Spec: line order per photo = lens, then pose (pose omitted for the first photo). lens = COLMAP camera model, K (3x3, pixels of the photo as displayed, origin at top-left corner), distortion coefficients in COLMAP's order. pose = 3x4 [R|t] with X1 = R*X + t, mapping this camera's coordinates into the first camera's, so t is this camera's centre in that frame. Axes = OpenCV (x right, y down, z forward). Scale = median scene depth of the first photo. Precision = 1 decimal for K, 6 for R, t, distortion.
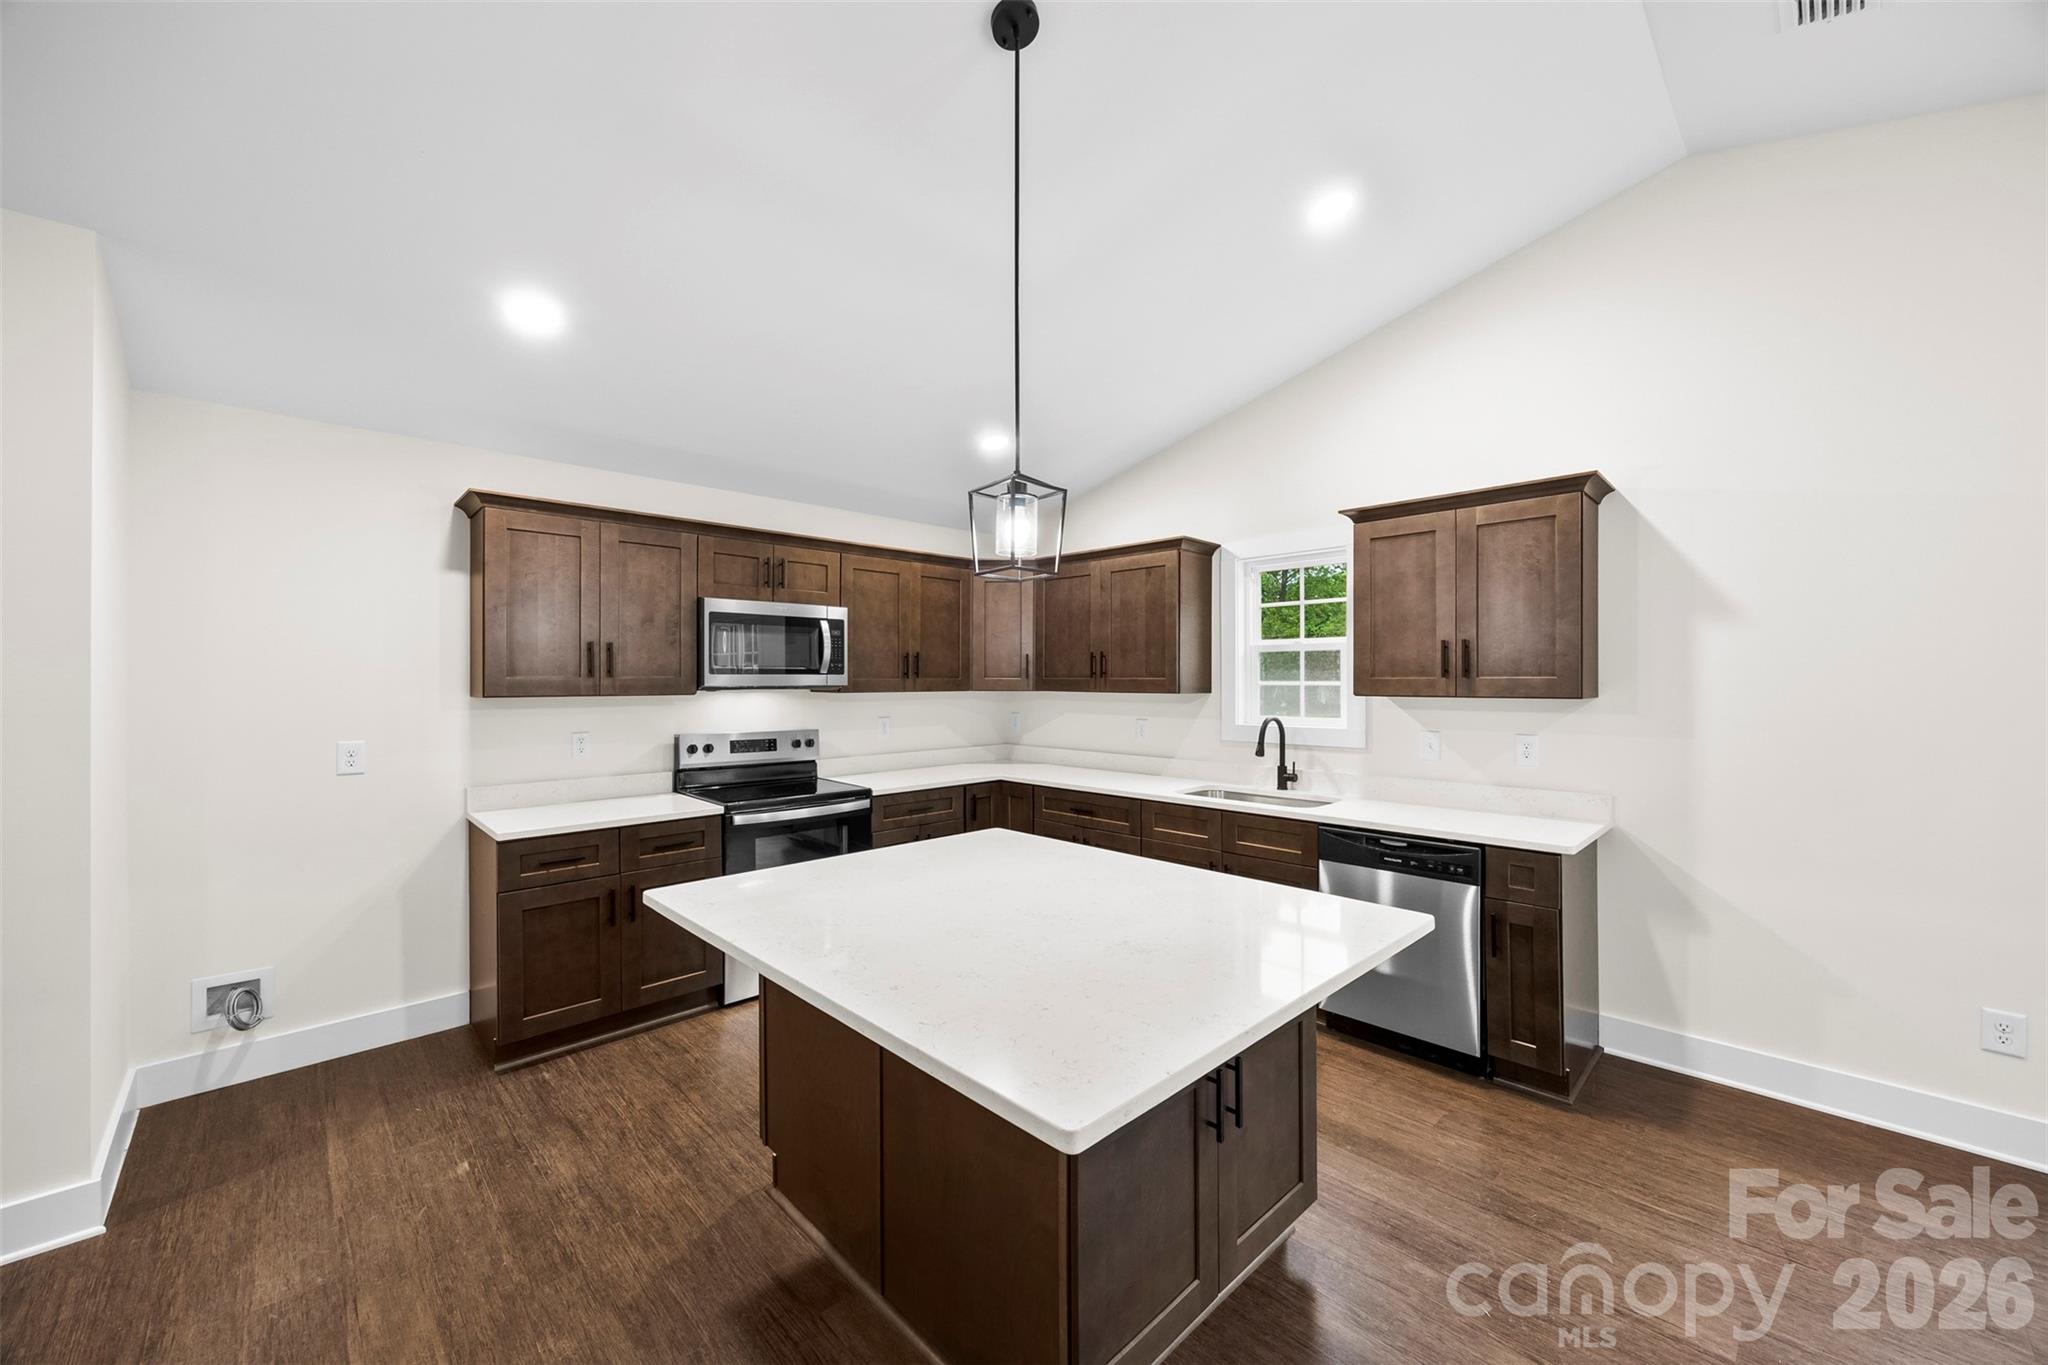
lens RADIAL K [[786.9, 0, 1030.4], [0, 786.9, 680.9], [0, 0, 1]] dist [-0.003580, -0.000158]
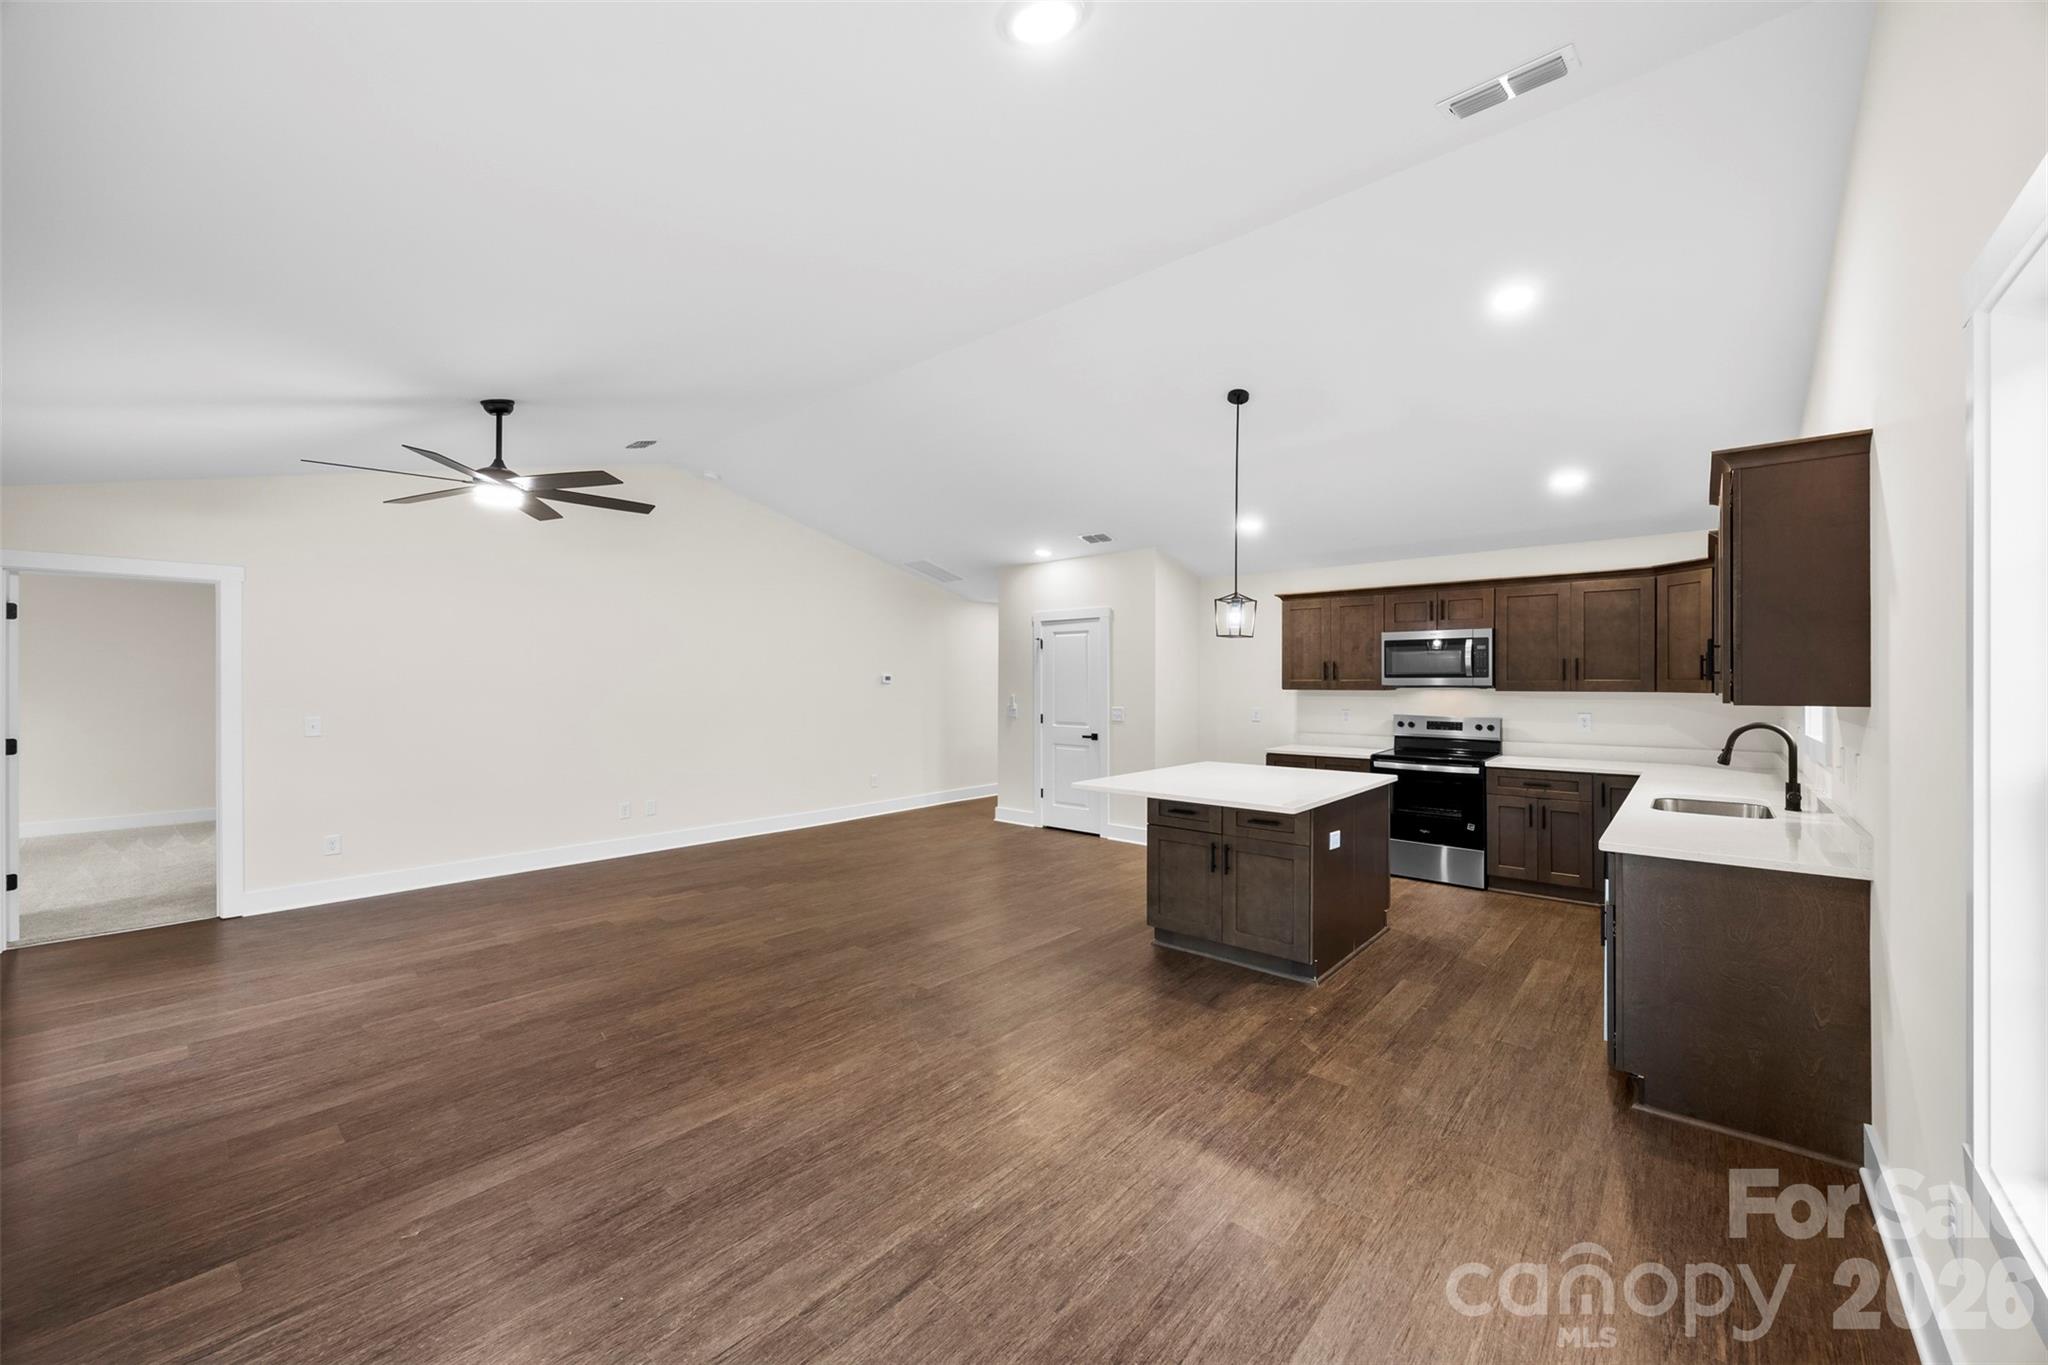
lens RADIAL K [[786.9, 0, 1026.3], [0, 786.9, 680.1], [0, 0, 1]] dist [-0.003580, -0.000158]
pose [[0.076413, -0.000275, -0.997076, 1.218866], [-0.000576, 1.000000, -0.000320, -0.003089], [0.997076, 0.000599, 0.076413, 0.116079]]
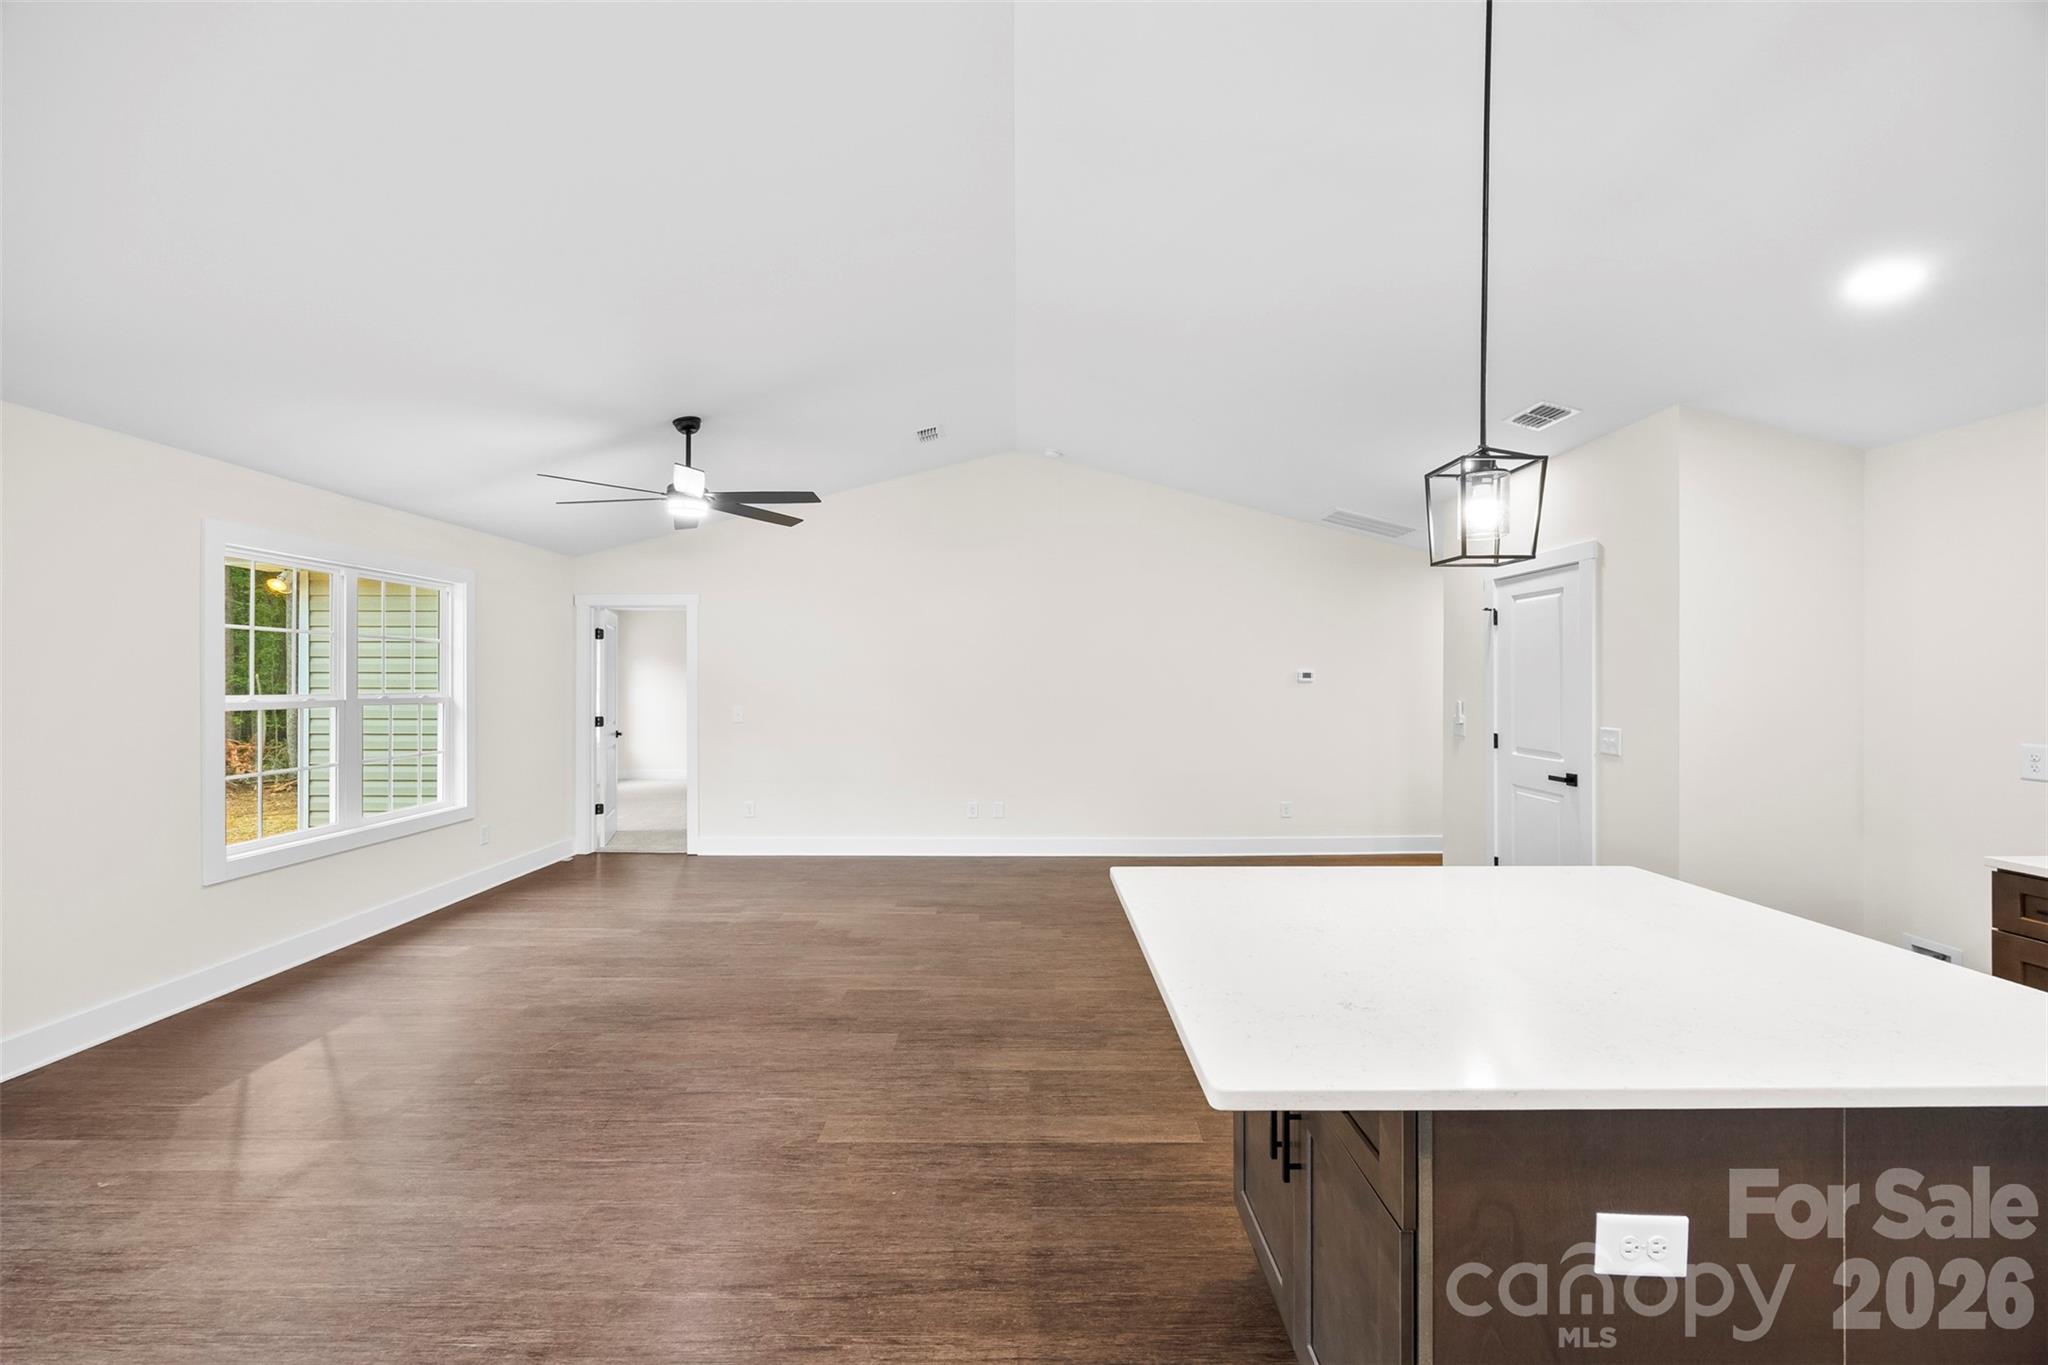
lens RADIAL K [[786.9, 0, 1021.8], [0, 786.9, 678.4], [0, 0, 1]] dist [-0.003580, -0.000158]
pose [[-0.699751, -0.000423, -0.714387, 0.535532], [0.000154, 1.000000, -0.000742, -0.000671], [0.714387, -0.000629, -0.699750, 0.679166]]
